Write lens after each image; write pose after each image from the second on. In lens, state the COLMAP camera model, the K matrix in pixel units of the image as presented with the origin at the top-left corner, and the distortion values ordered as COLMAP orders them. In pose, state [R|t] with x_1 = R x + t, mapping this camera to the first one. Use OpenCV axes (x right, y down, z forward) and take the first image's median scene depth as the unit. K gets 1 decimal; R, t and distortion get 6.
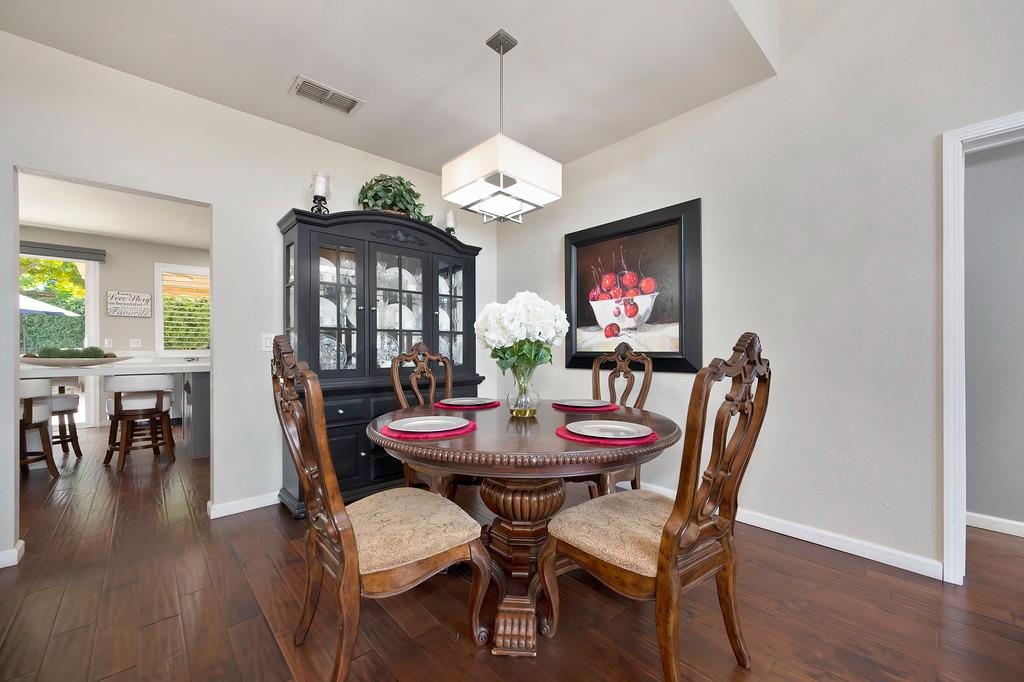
lens RADIAL K [[405.5, 0, 513.2], [0, 405.5, 344.0], [0, 0, 1]] dist [-0.004806, 0.001265]
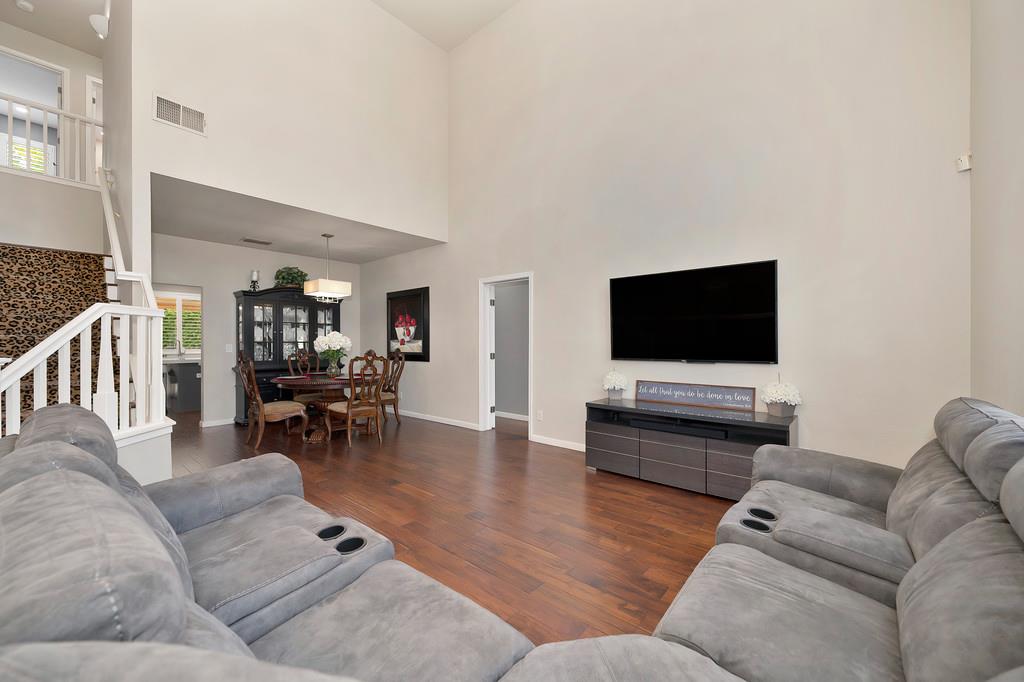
lens RADIAL K [[405.5, 0, 515.1], [0, 405.5, 341.4], [0, 0, 1]] dist [-0.004806, 0.001265]
pose [[0.992616, 0.002076, 0.121280, 0.626934], [-0.002569, 0.999989, 0.003907, -0.051120], [-0.121271, -0.004190, 0.992611, -1.283555]]
